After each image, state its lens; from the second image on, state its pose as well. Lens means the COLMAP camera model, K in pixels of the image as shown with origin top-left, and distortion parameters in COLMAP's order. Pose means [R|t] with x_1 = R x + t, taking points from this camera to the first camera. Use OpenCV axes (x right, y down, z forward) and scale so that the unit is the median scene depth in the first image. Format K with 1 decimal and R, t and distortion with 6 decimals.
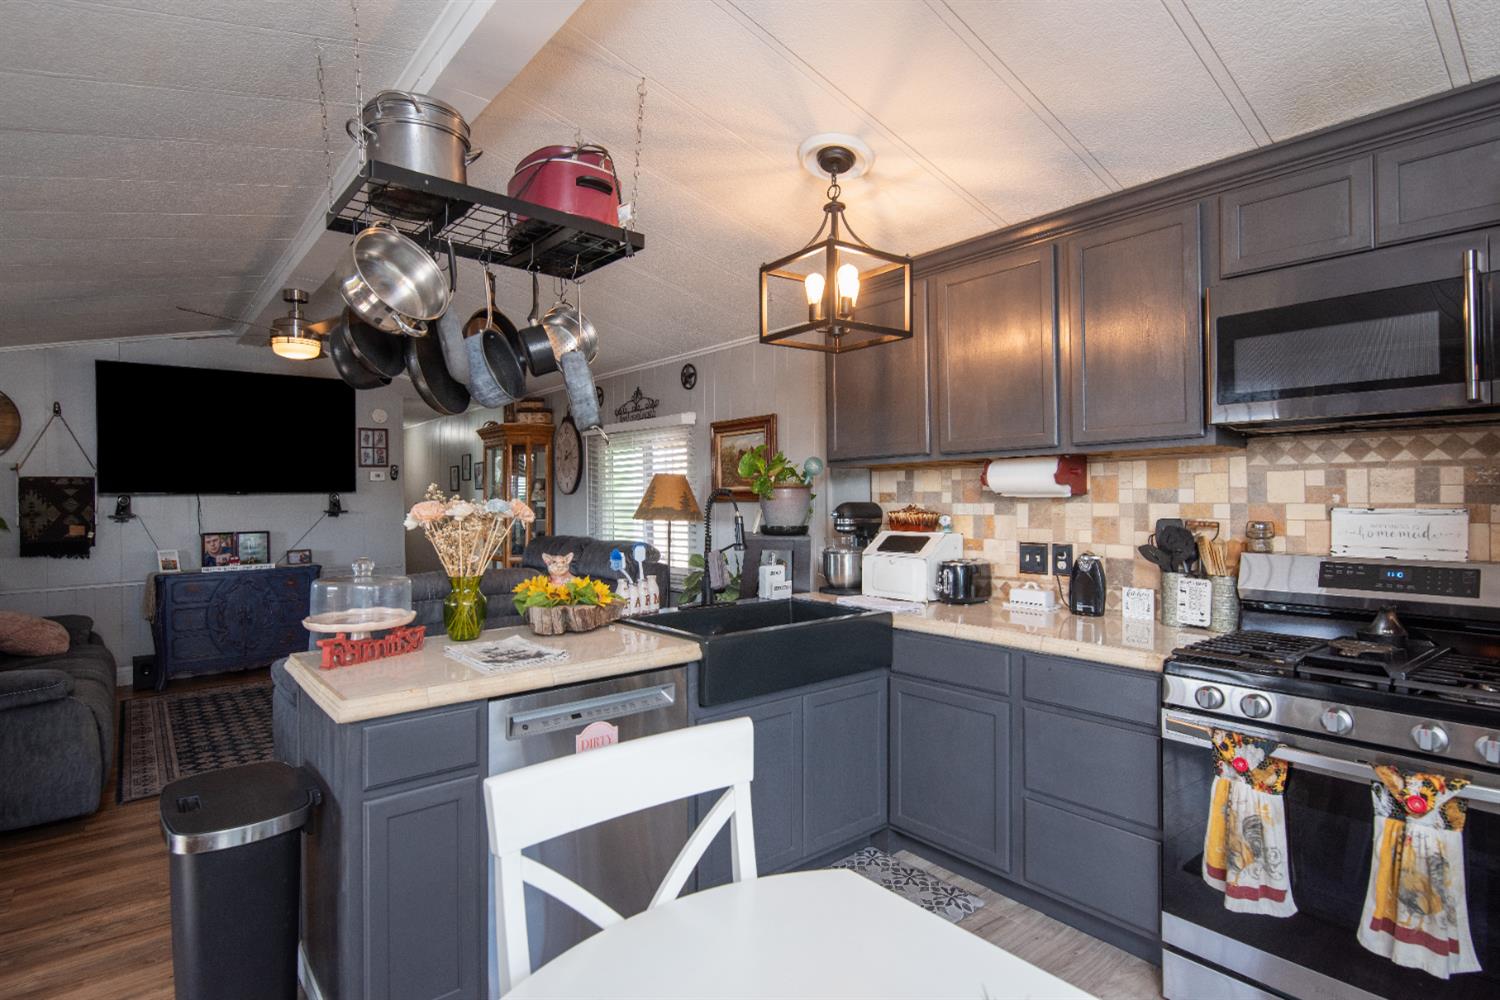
lens RADIAL K [[735.4, 0, 750.0], [0, 735.4, 500.0], [0, 0, 1]] dist [-0.003115, -0.001030]
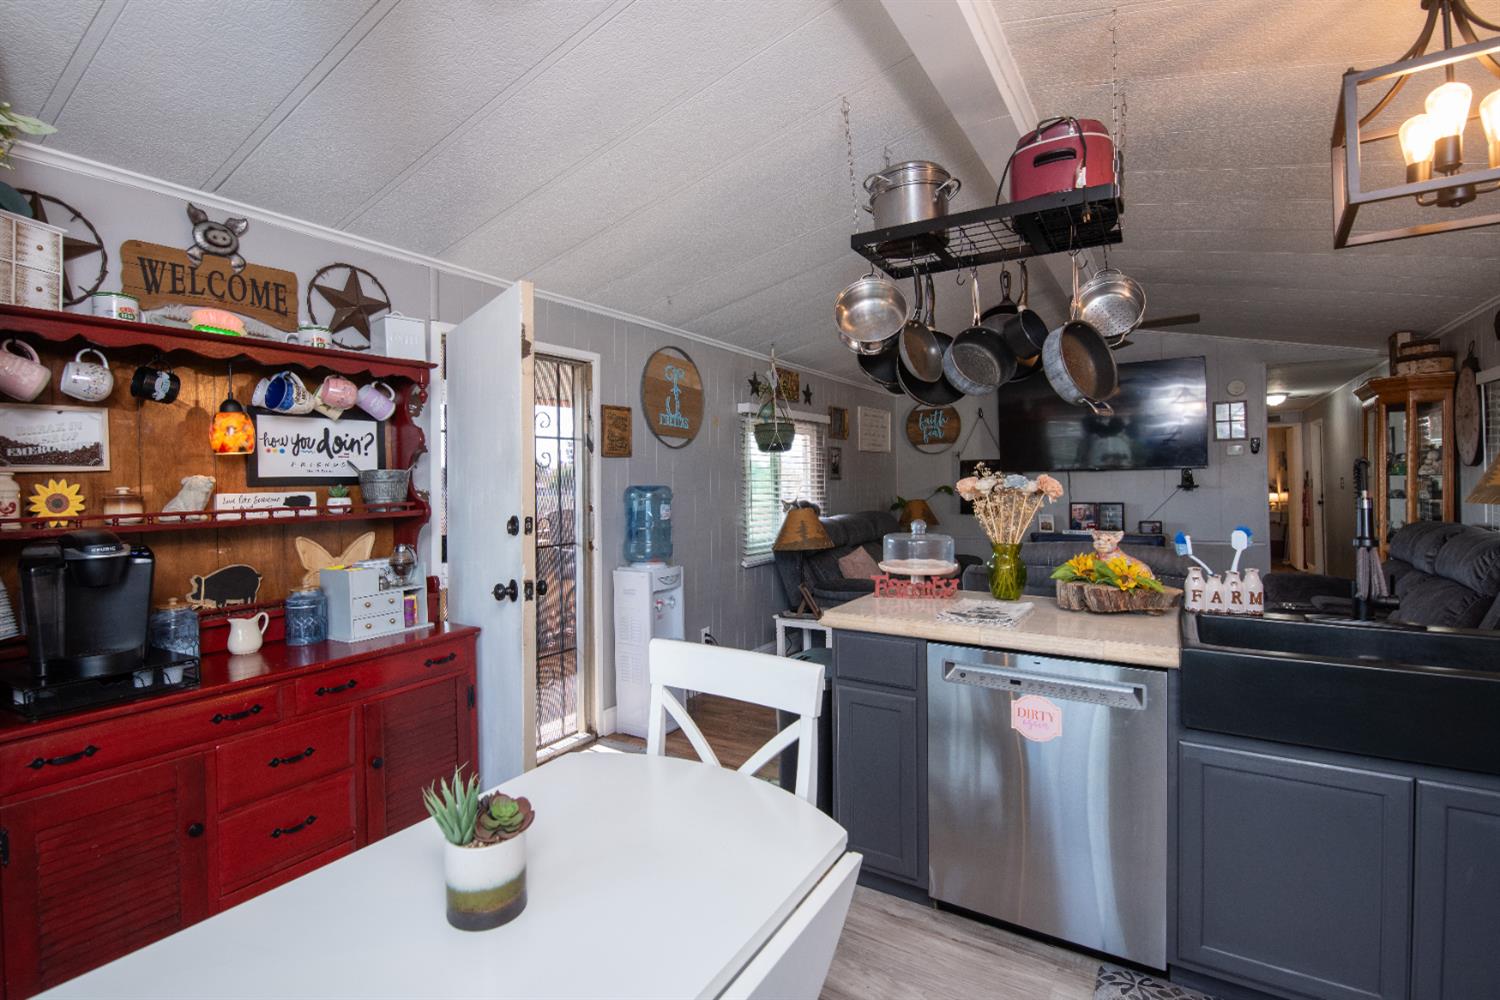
lens RADIAL K [[696.1, 0, 724.6], [0, 696.1, 484.5], [0, 0, 1]] dist [-0.002306, -0.008147]
pose [[0.275843, 0.010920, -0.961141, 0.393350], [0.002936, 0.999921, 0.012203, -0.000419], [0.961198, -0.006188, 0.275789, 0.218362]]
